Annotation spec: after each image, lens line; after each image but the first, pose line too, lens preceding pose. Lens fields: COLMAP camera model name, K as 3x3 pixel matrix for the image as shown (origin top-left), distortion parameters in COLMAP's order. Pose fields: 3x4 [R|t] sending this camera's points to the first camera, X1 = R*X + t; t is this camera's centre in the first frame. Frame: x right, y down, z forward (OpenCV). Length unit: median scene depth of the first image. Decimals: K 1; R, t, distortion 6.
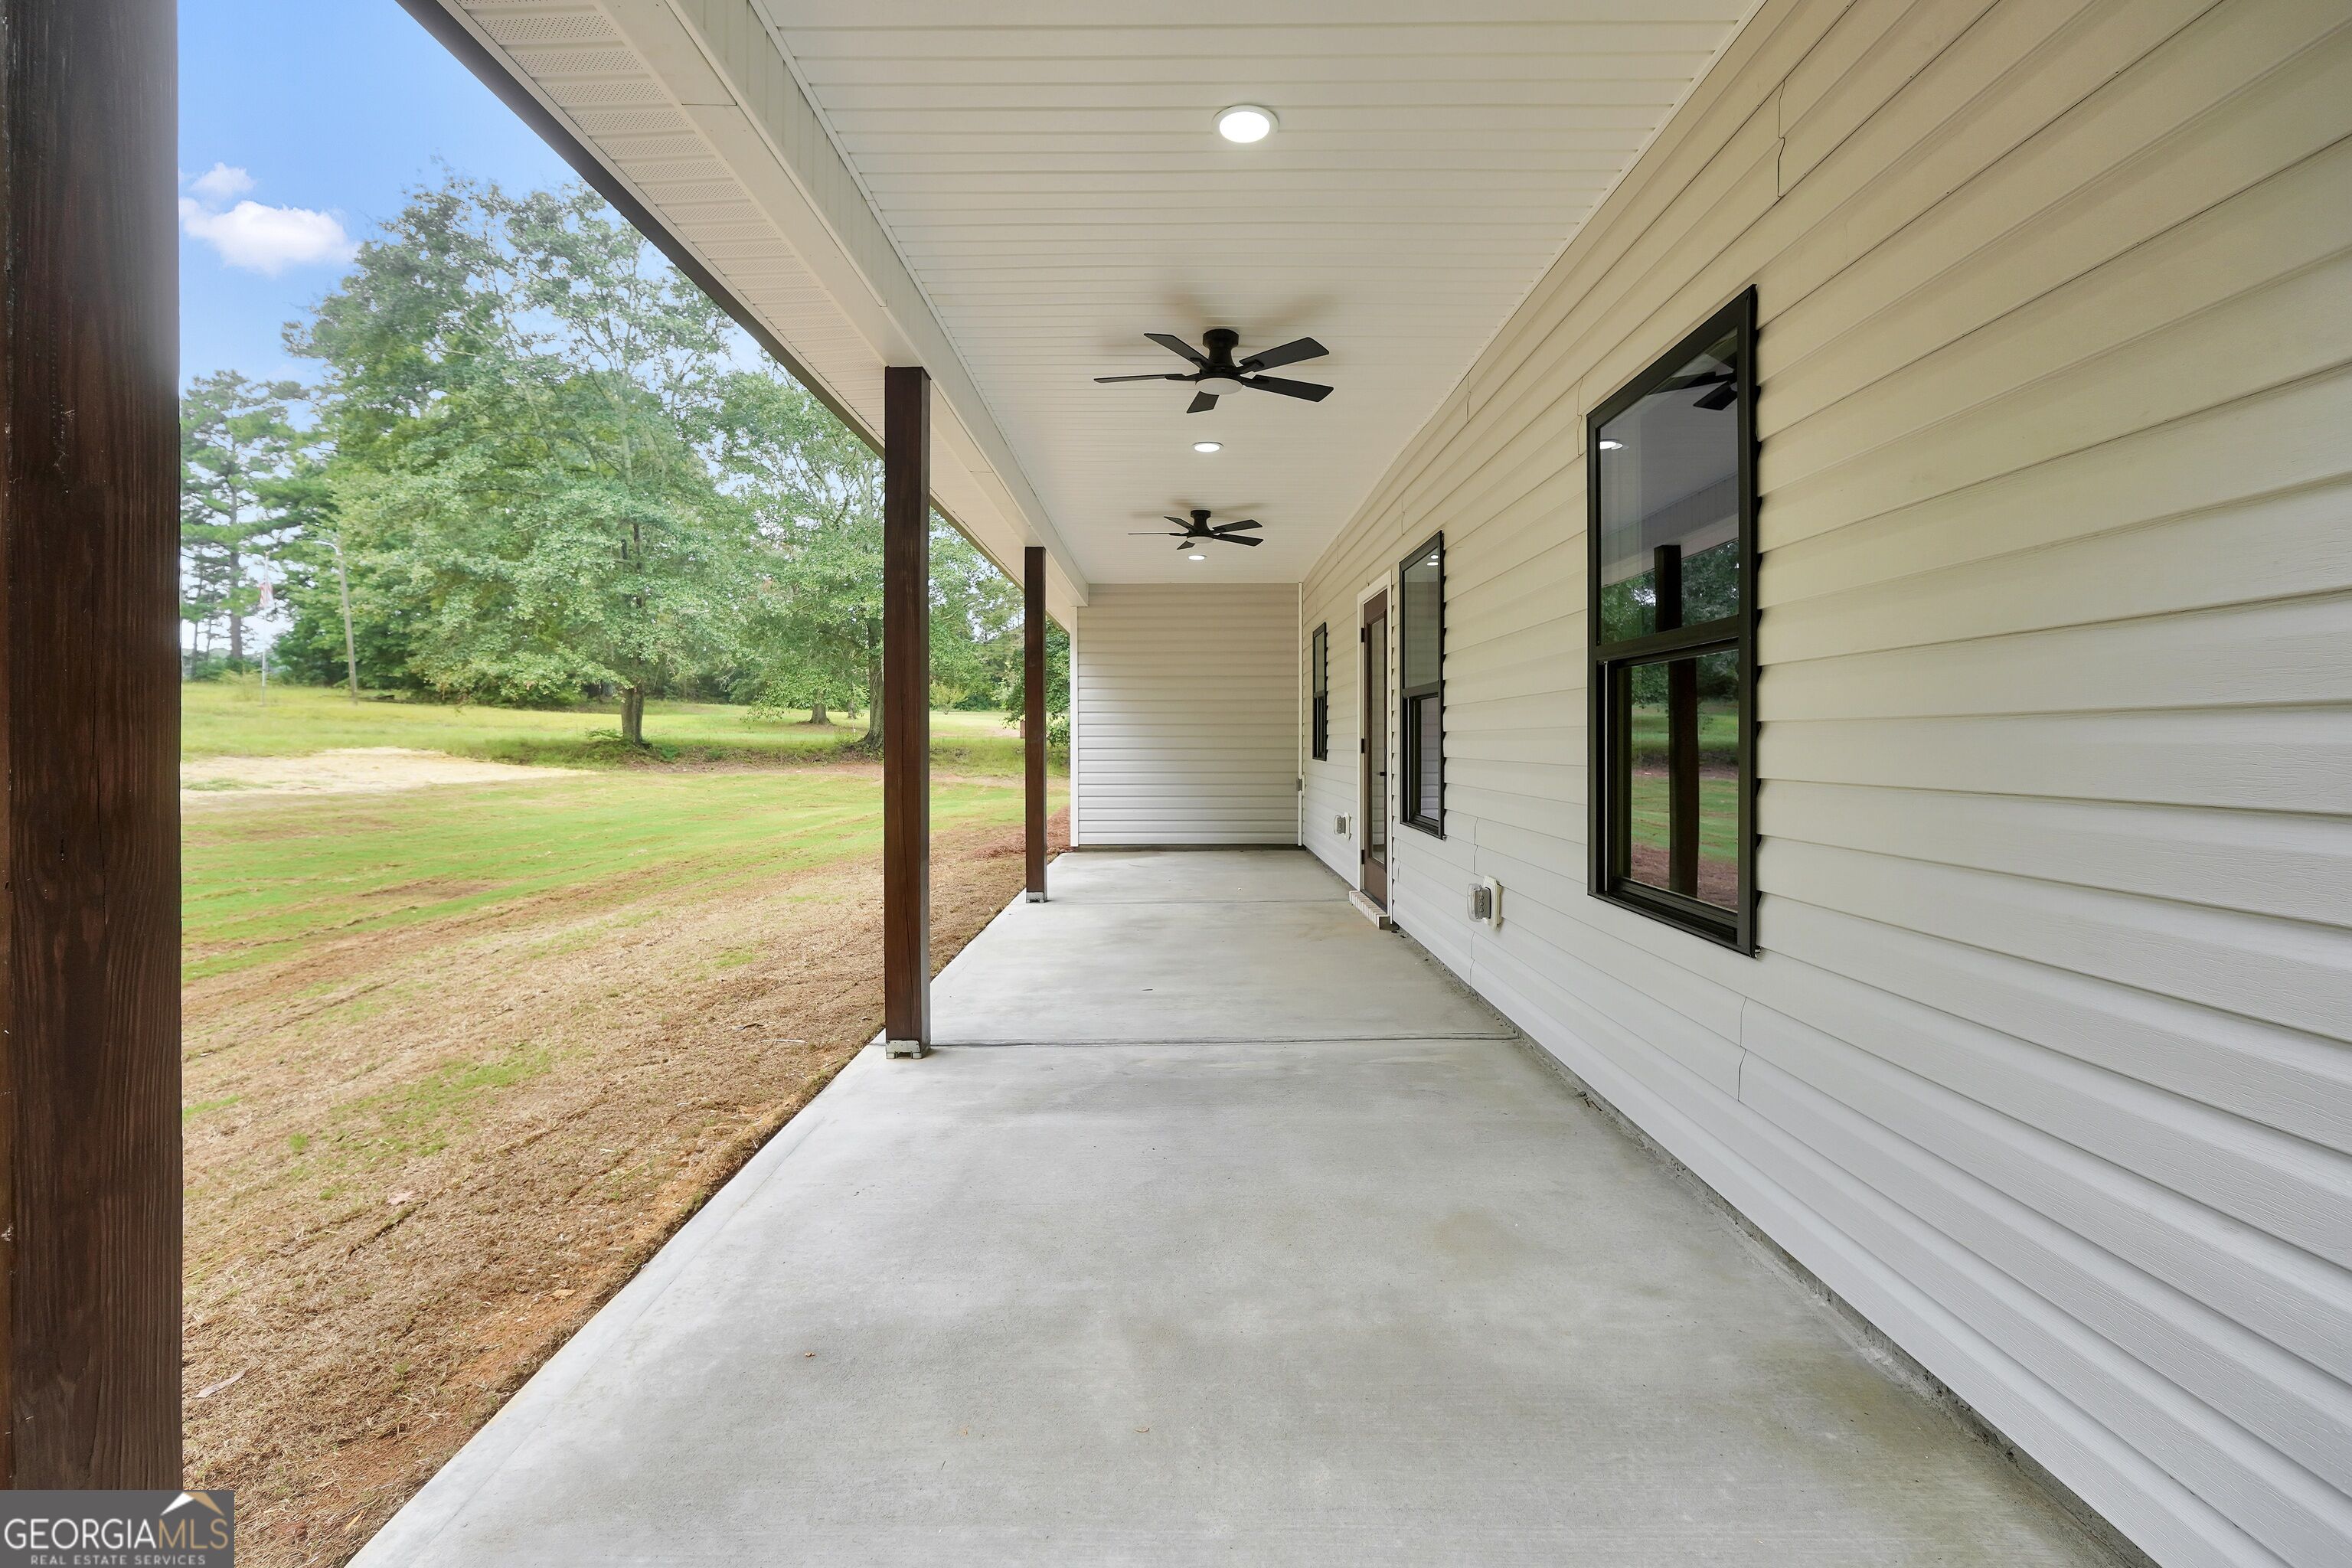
lens RADIAL K [[994.0, 0, 1158.8], [0, 994.0, 743.2], [0, 0, 1]] dist [-0.016134, 0.003497]
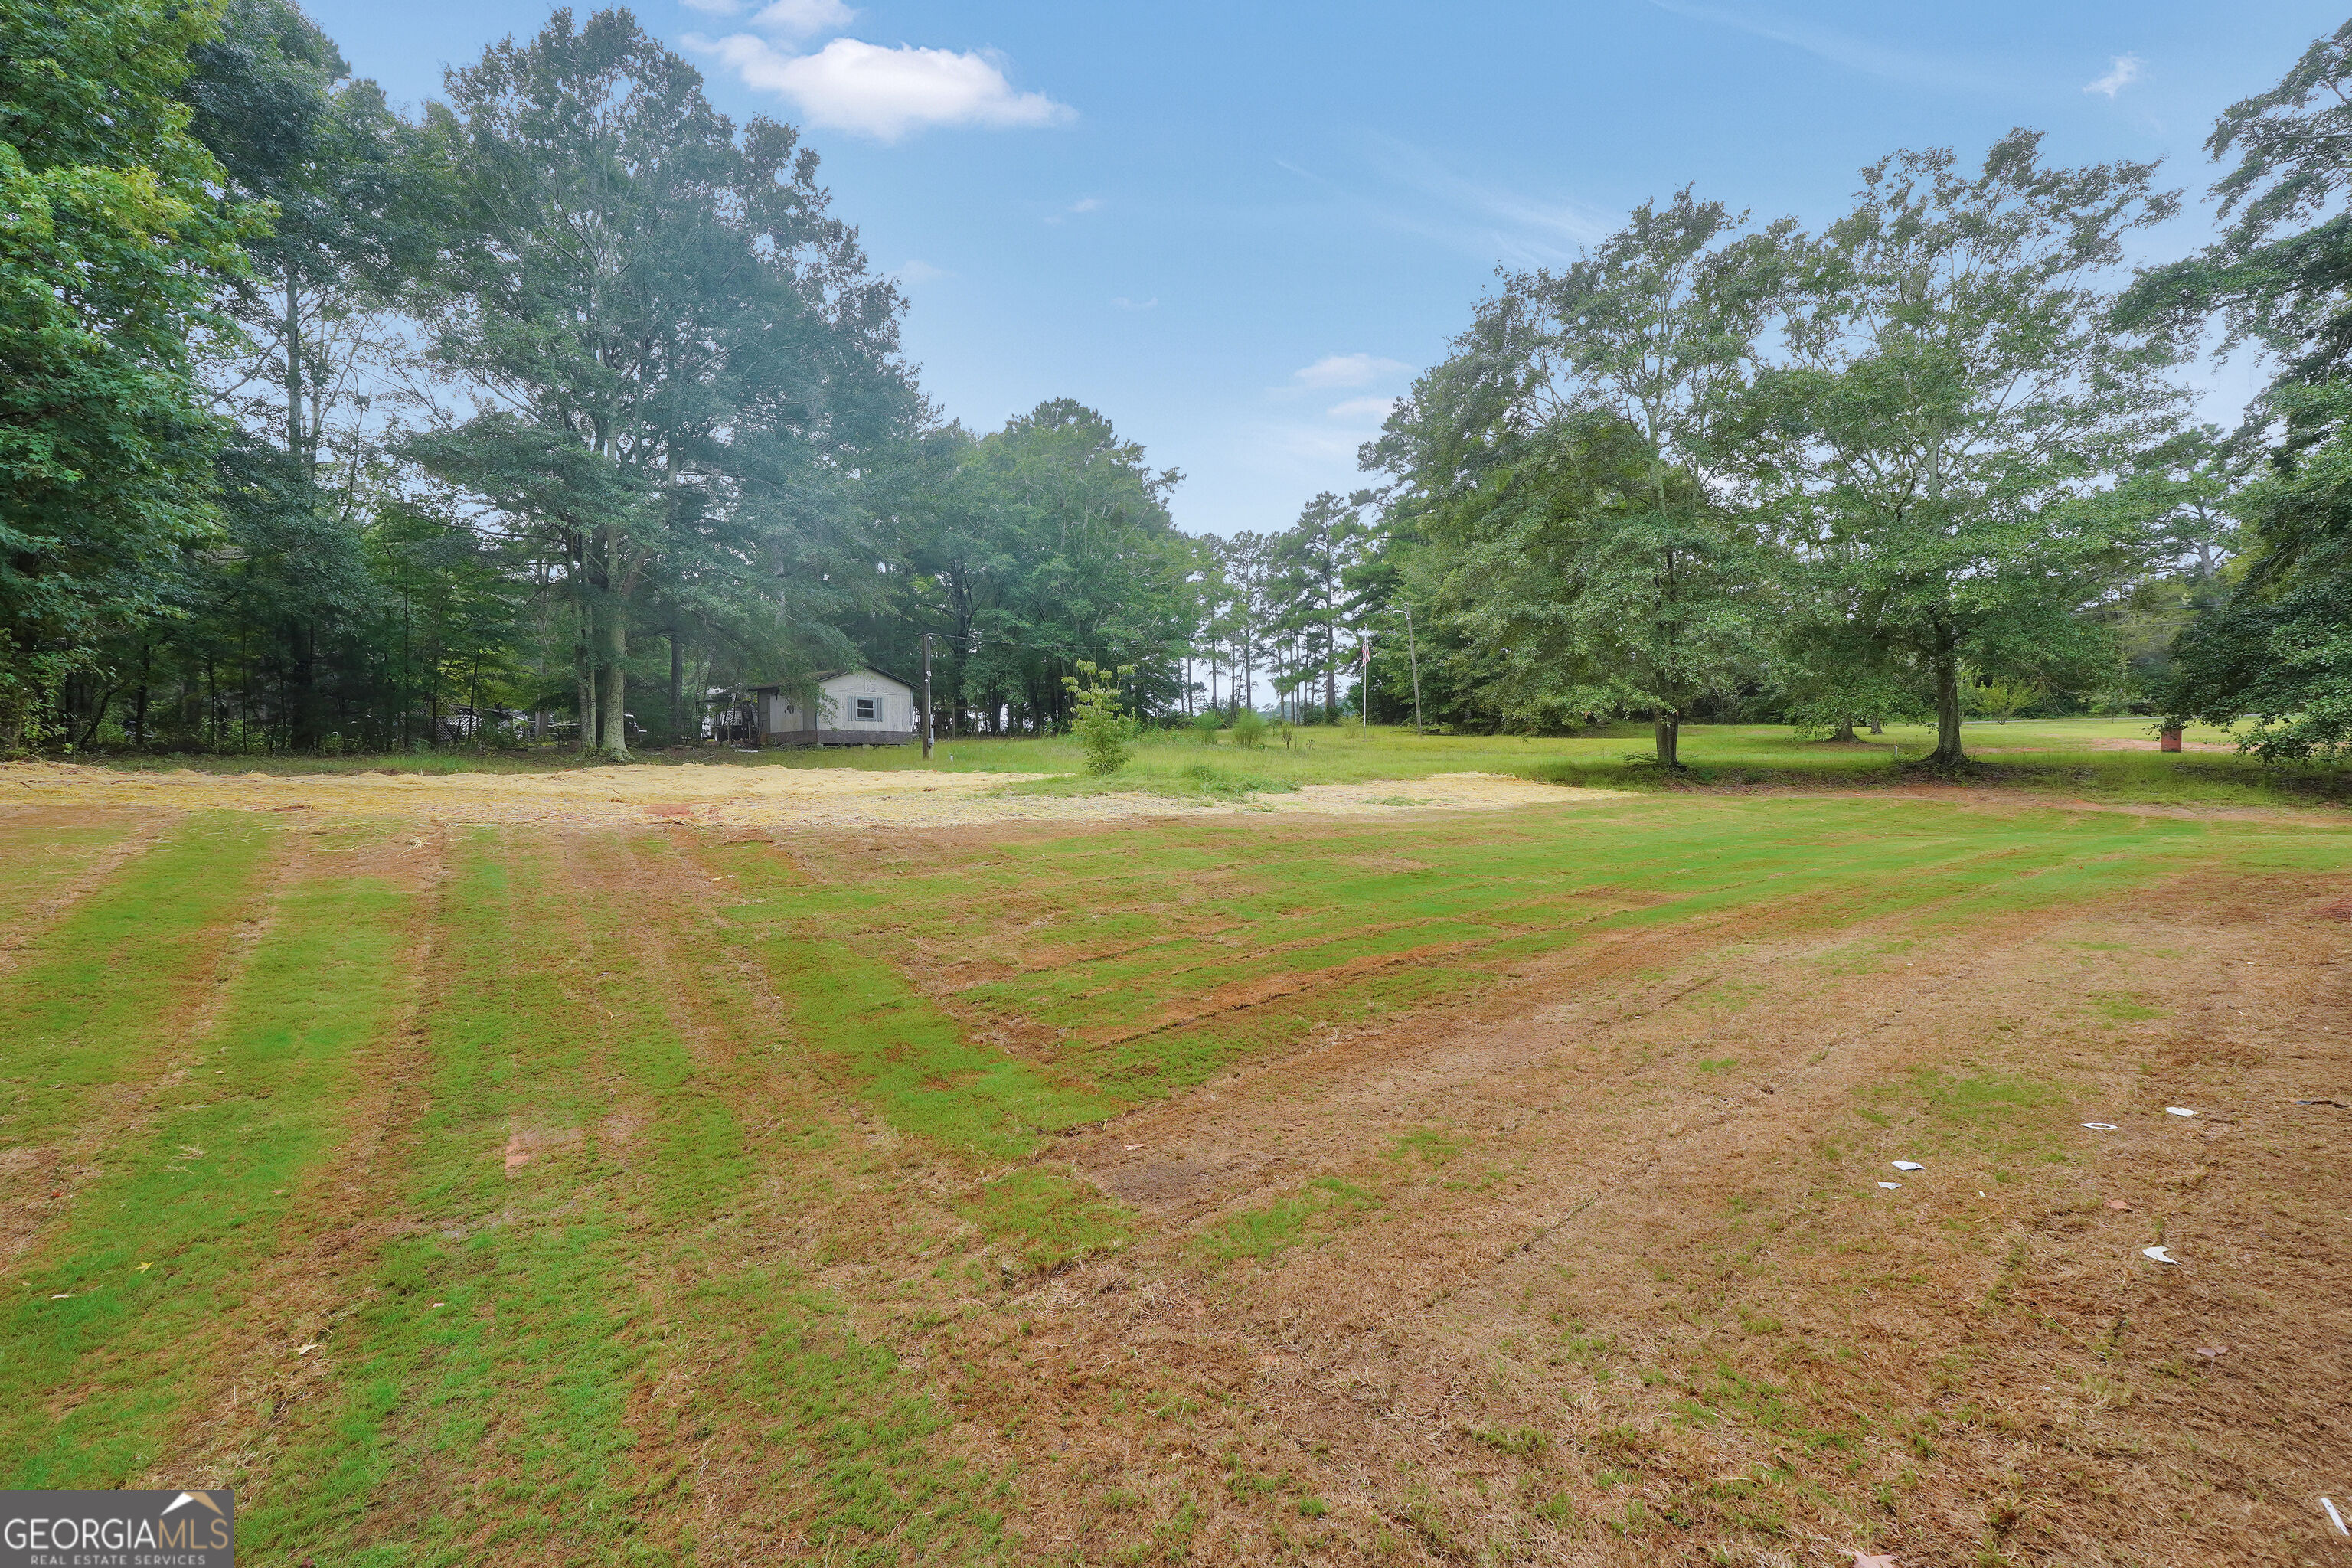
lens RADIAL K [[994.0, 0, 1172.9], [0, 994.0, 775.0], [0, 0, 1]] dist [-0.016134, 0.003497]
pose [[0.626882, -0.006443, -0.779088, -0.064880], [0.014271, 0.999893, 0.003214, -0.001373], [0.778984, -0.013133, 0.626907, -0.052453]]
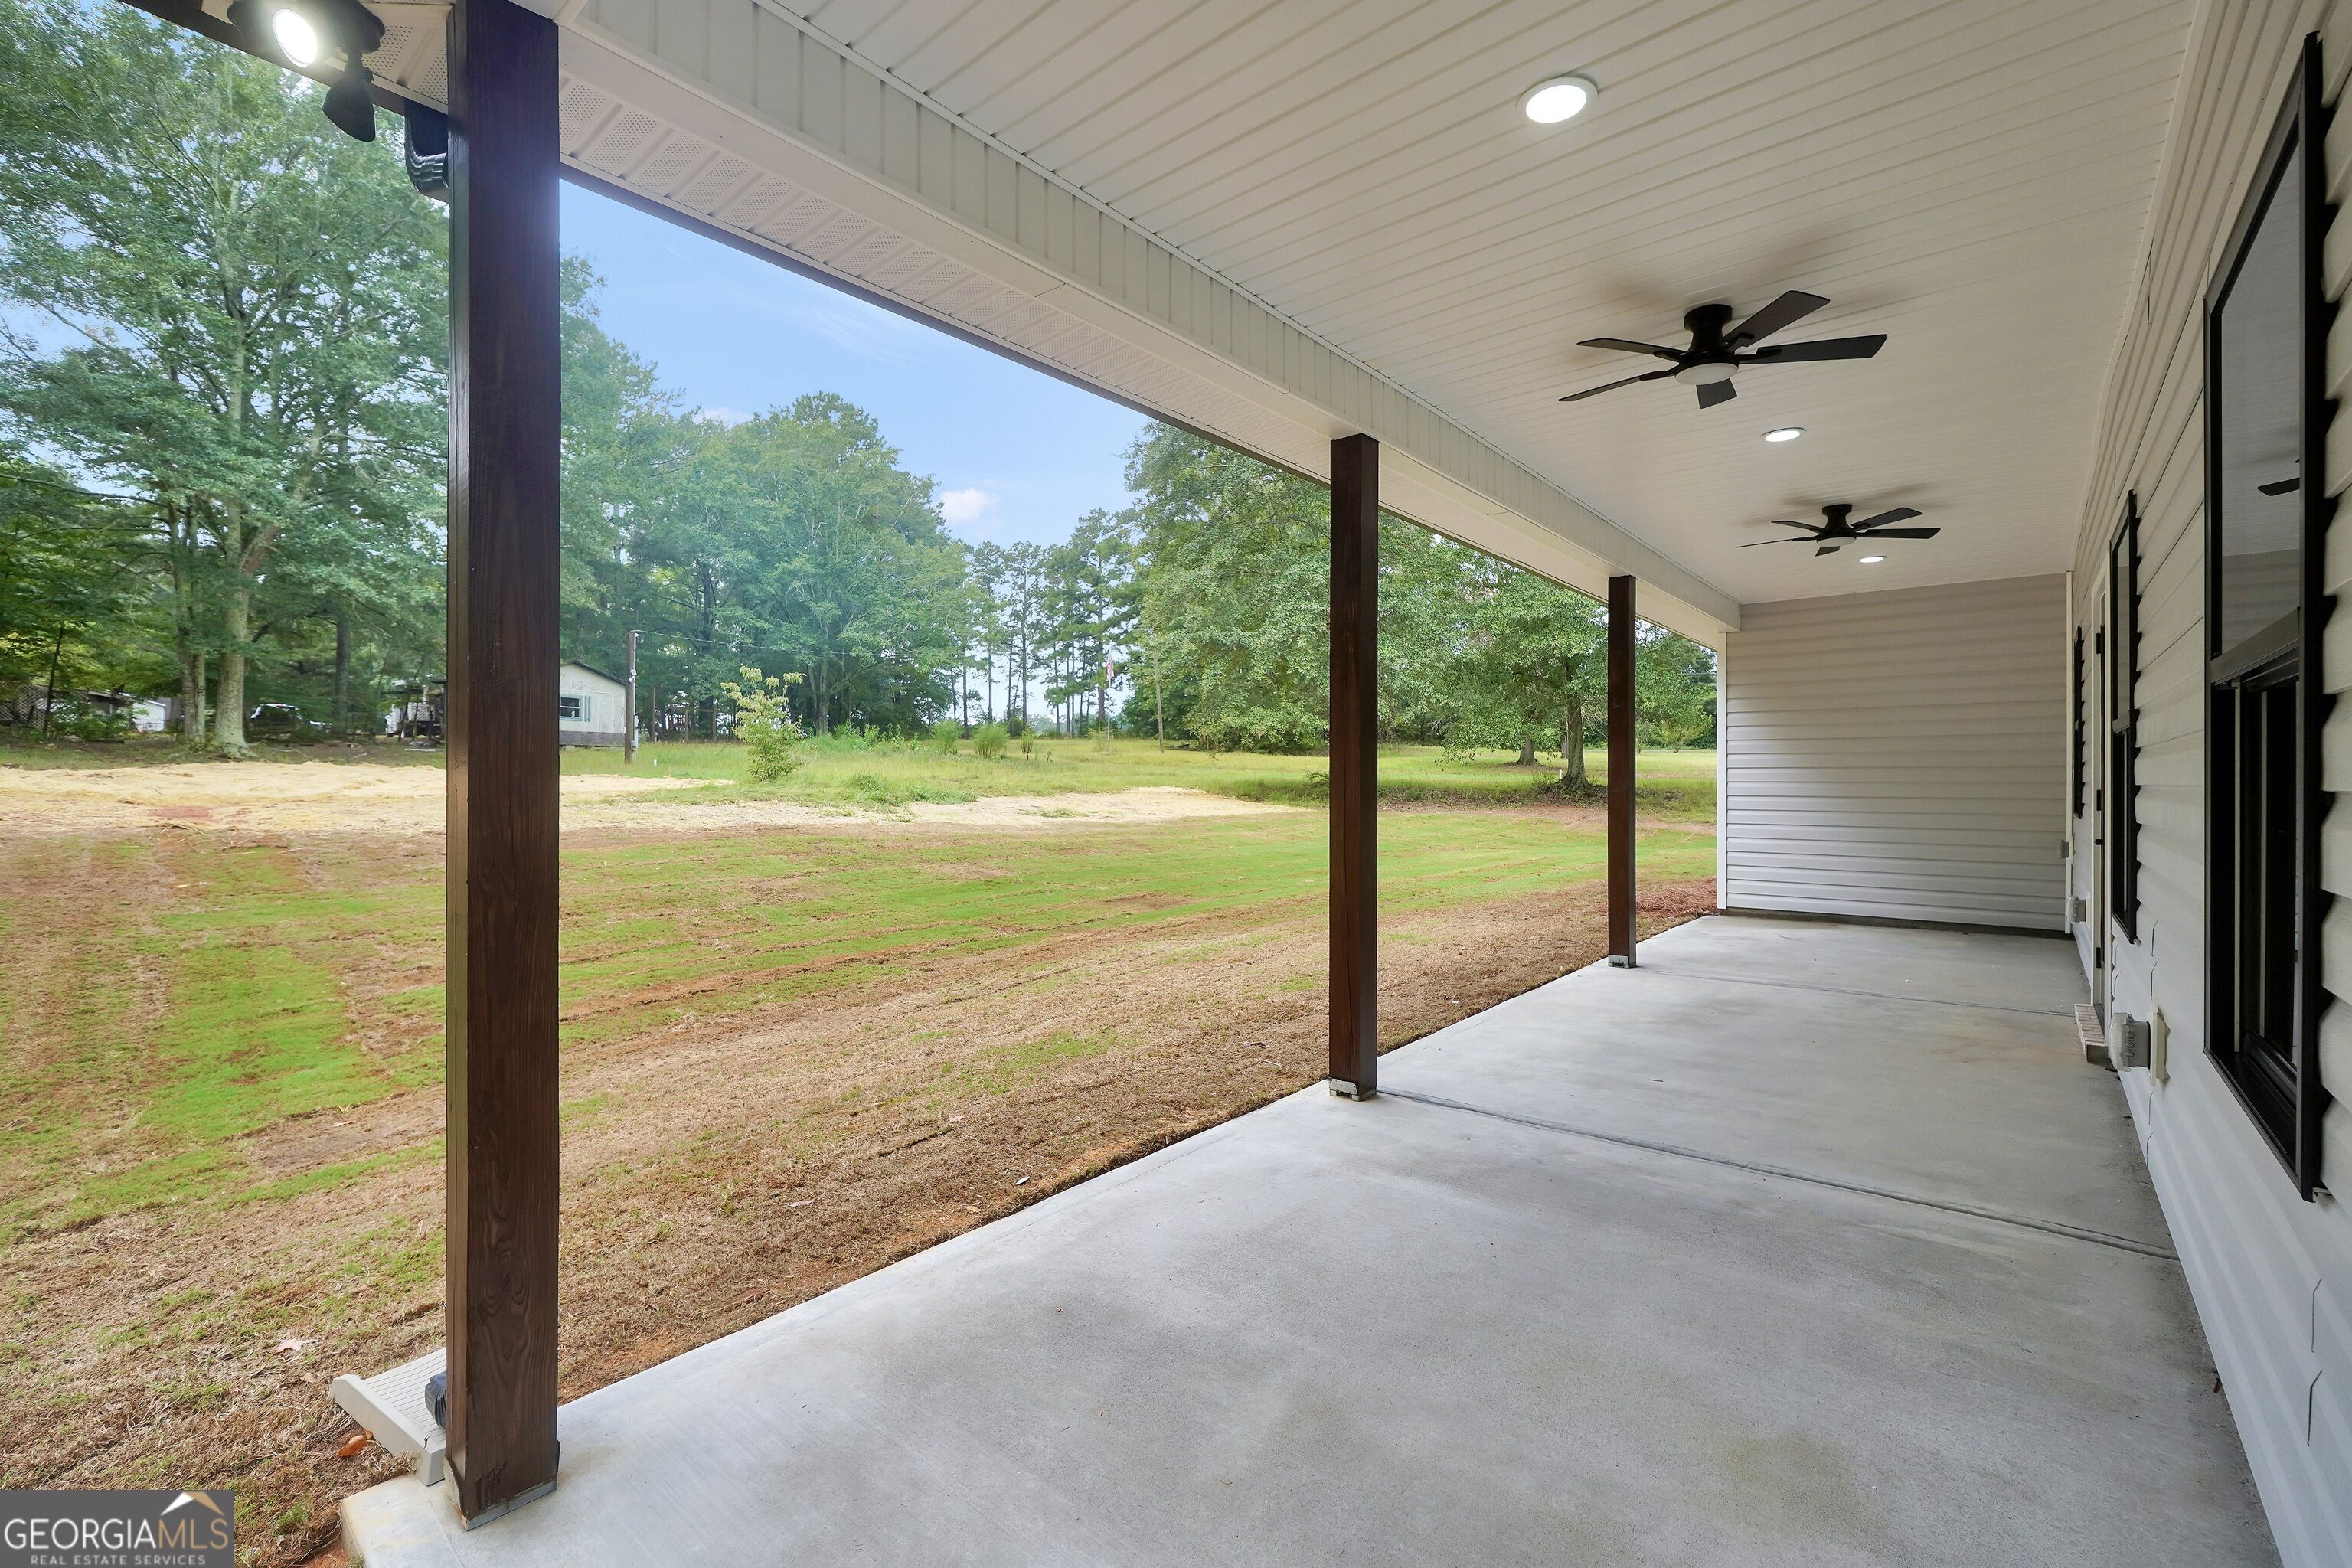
lens RADIAL K [[994.0, 0, 1170.5], [0, 994.0, 781.2], [0, 0, 1]] dist [-0.016134, 0.003497]
pose [[0.768965, 0.003124, -0.639283, 0.042100], [-0.004352, 0.999990, -0.000349, -0.002298], [0.639276, 0.003051, 0.768971, 0.012121]]
